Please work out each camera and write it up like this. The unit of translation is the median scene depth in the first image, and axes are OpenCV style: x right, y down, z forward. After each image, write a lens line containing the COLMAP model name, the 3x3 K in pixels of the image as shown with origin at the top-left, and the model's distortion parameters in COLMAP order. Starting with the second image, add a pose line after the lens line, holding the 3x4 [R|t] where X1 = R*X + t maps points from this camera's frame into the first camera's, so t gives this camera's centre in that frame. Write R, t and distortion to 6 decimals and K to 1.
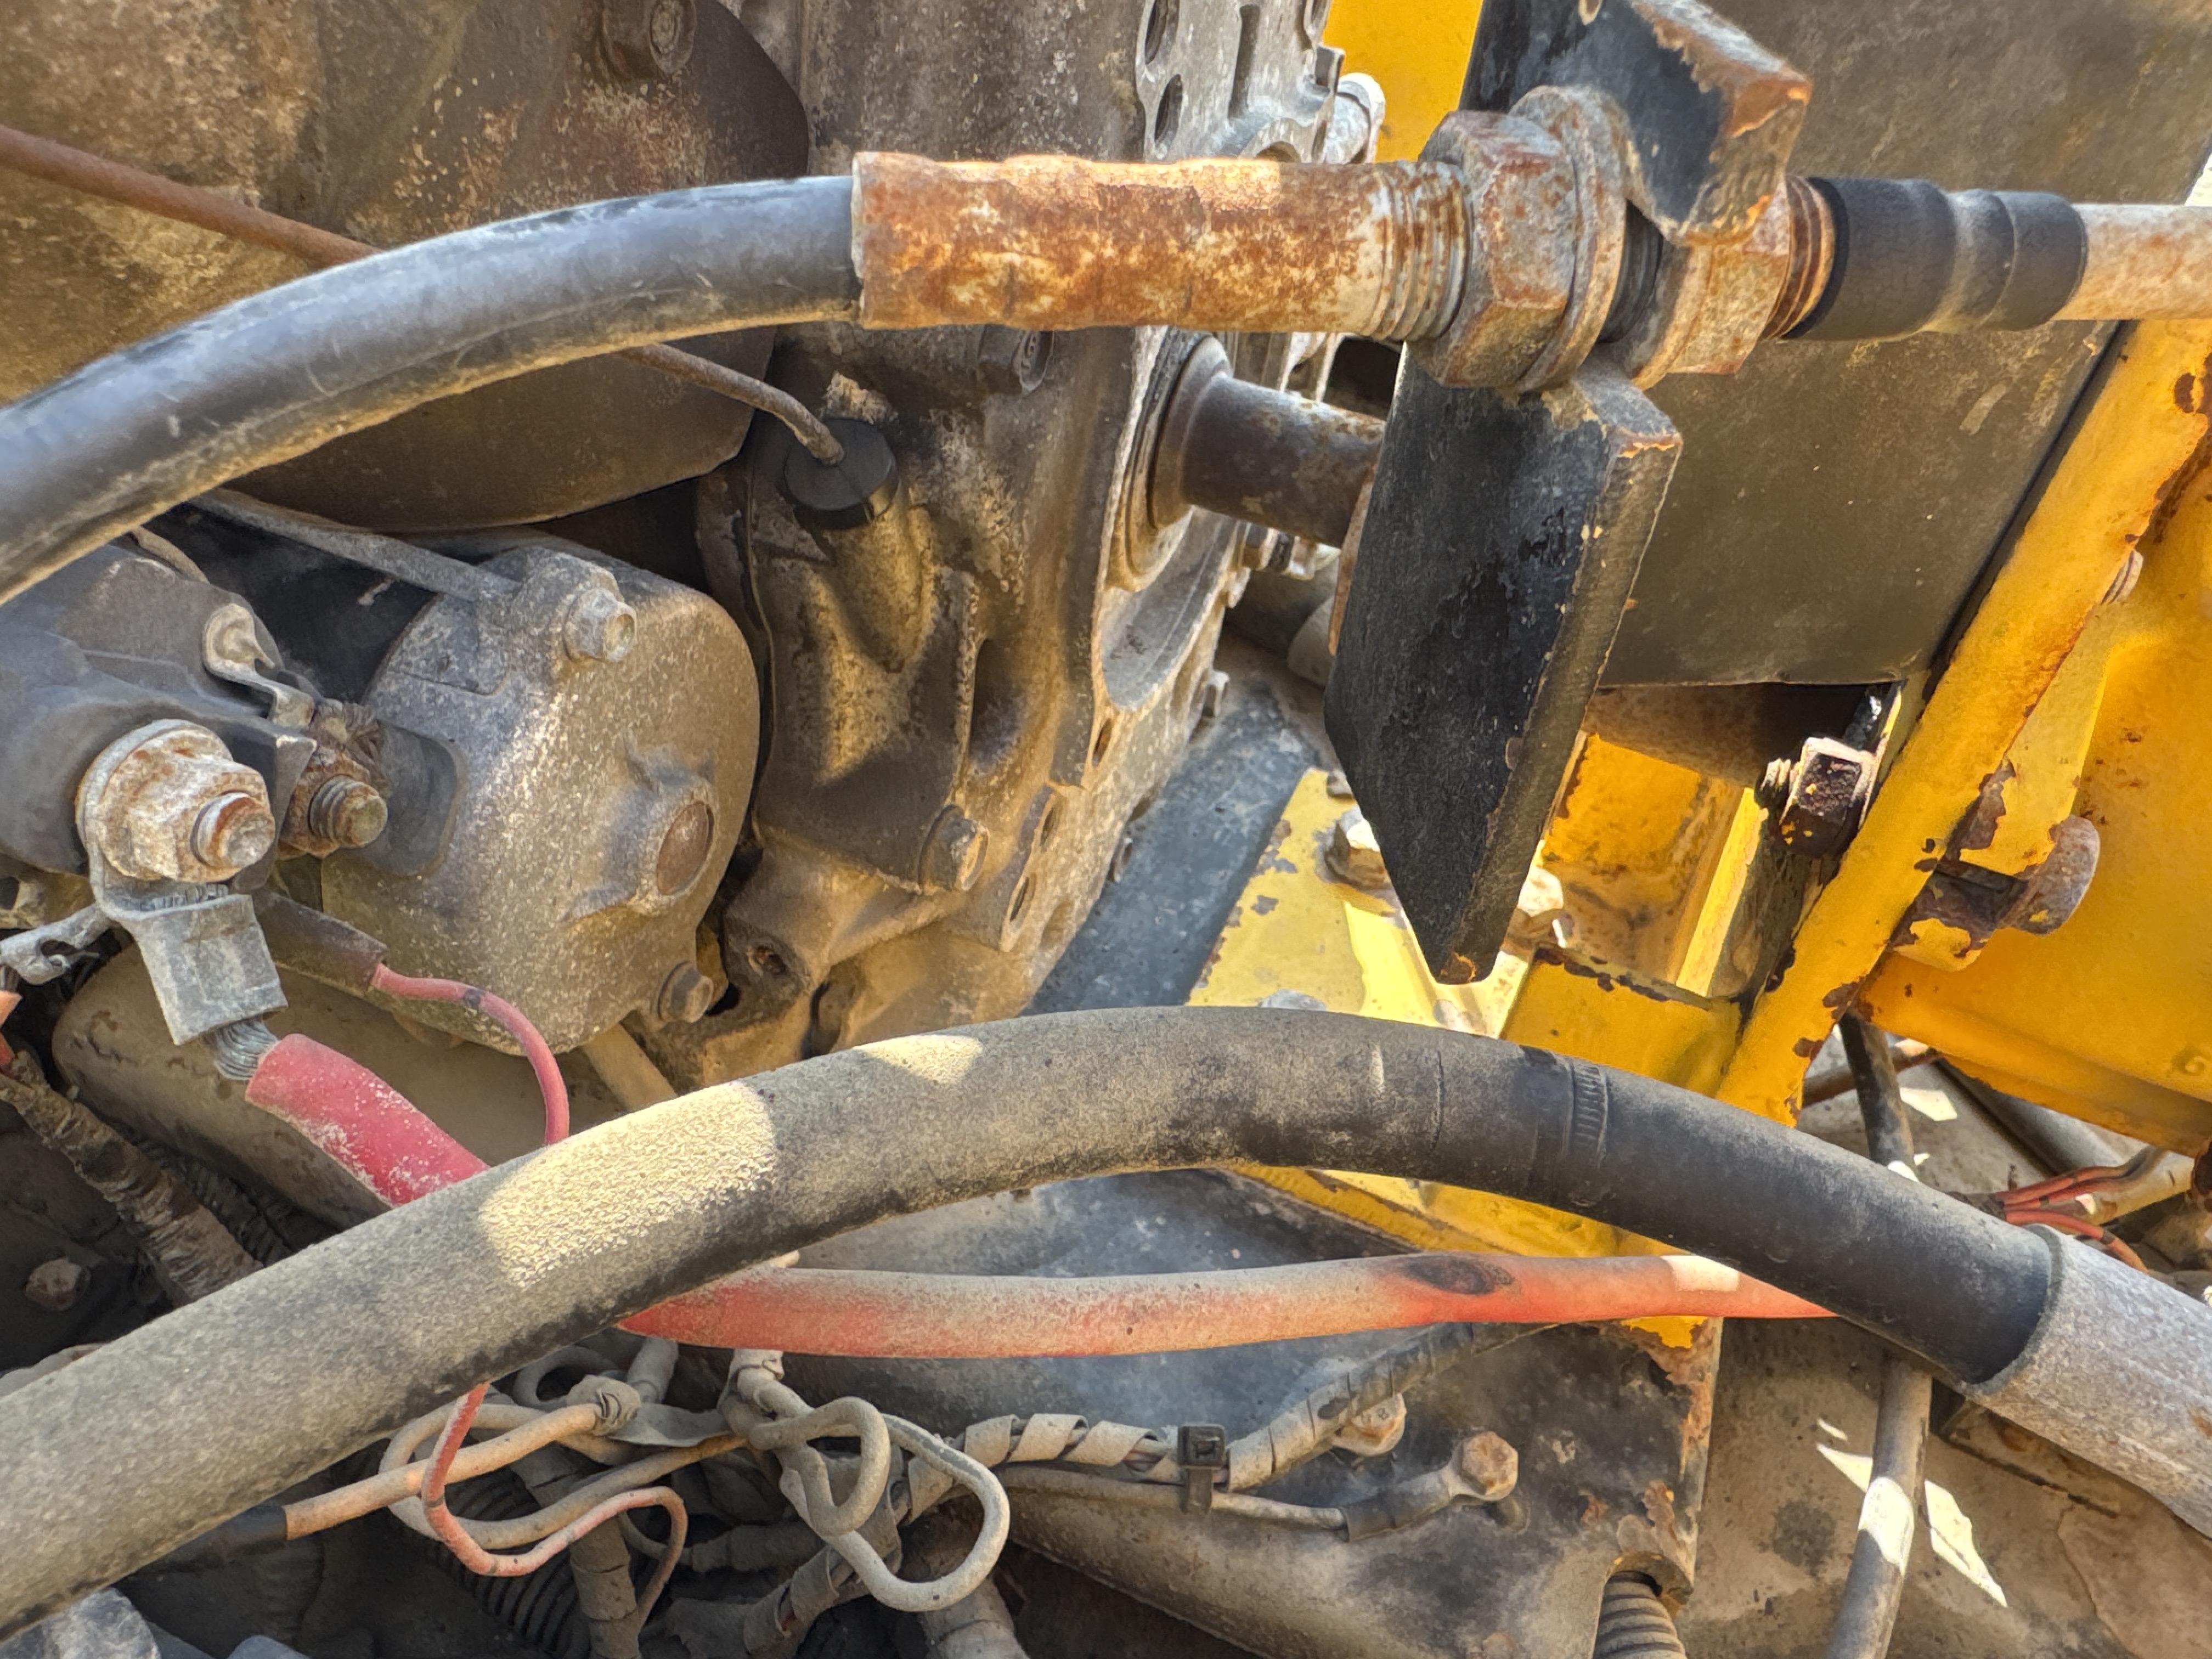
lens RADIAL K [[1549.4, 0, 1106.0], [0, 1549.4, 829.5], [0, 0, 1]] dist [0.000122, -0.000725]
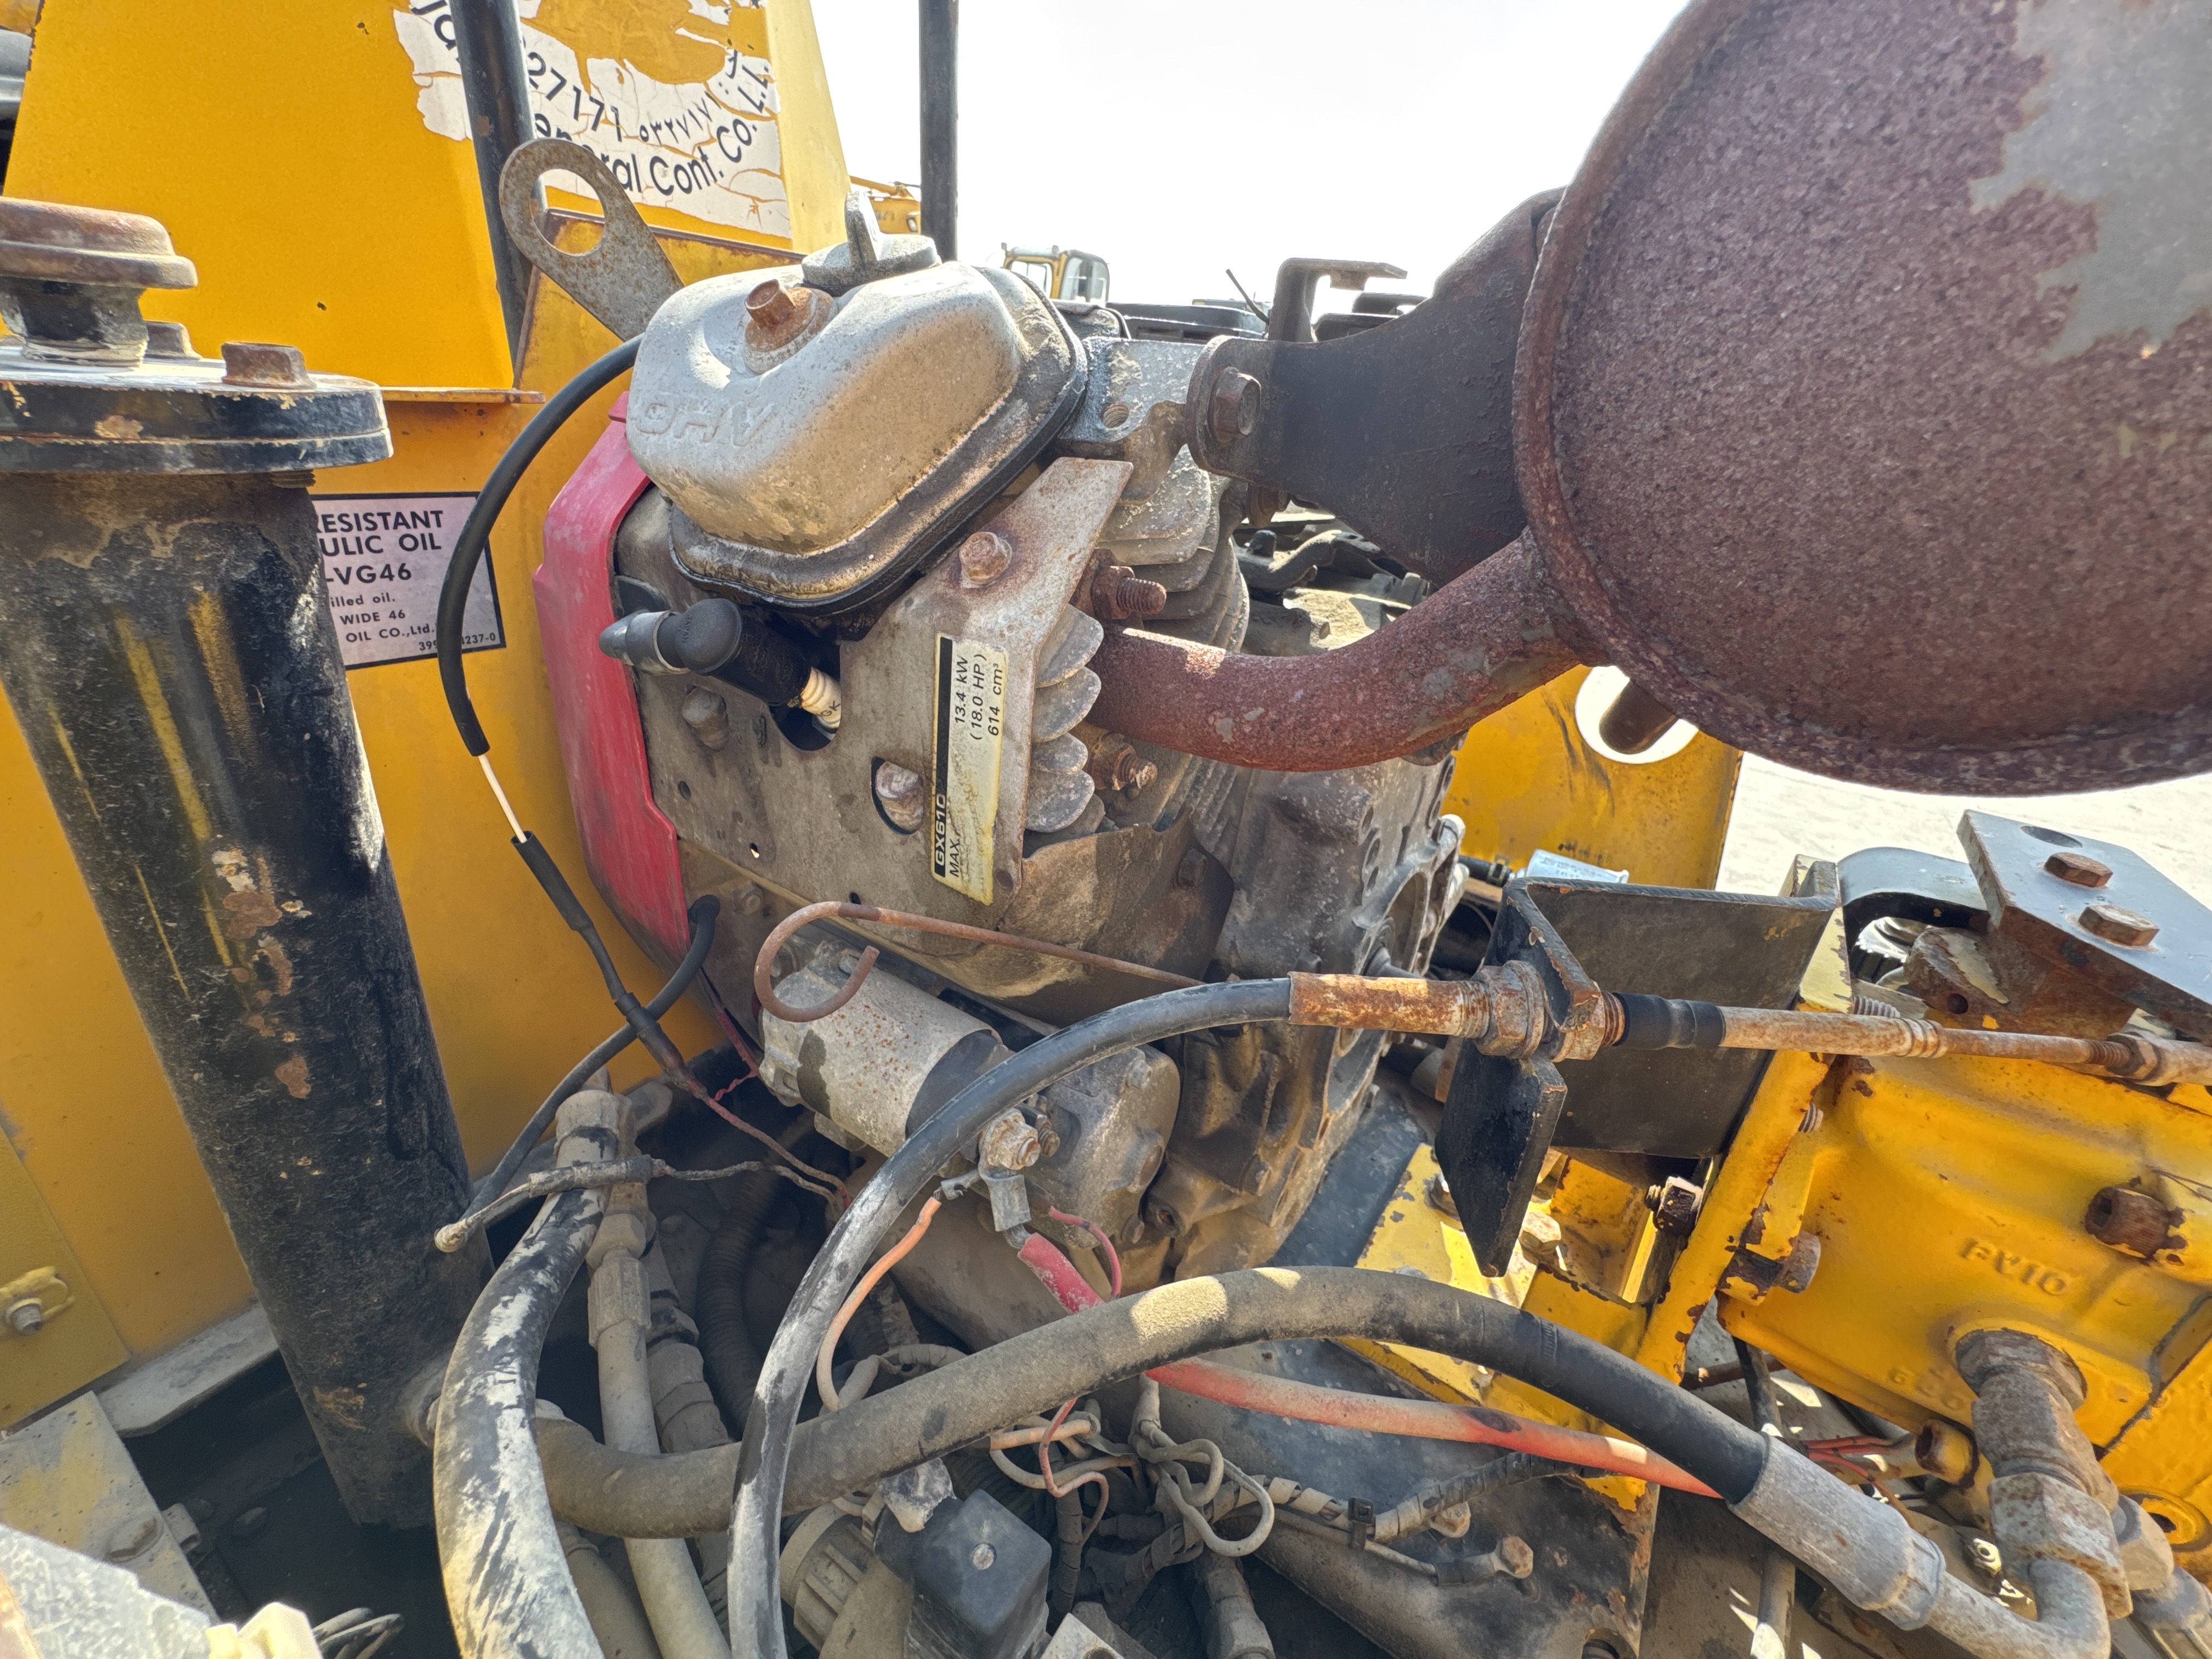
lens RADIAL K [[952.3, 0, 1106.0], [0, 952.3, 829.5], [0, 0, 1]] dist [-0.000747, 0.000046]
pose [[0.979718, 0.060685, -0.190971, -0.078512], [-0.113703, 0.953111, -0.280447, -0.052308], [0.164998, 0.296473, 0.940680, -0.455045]]
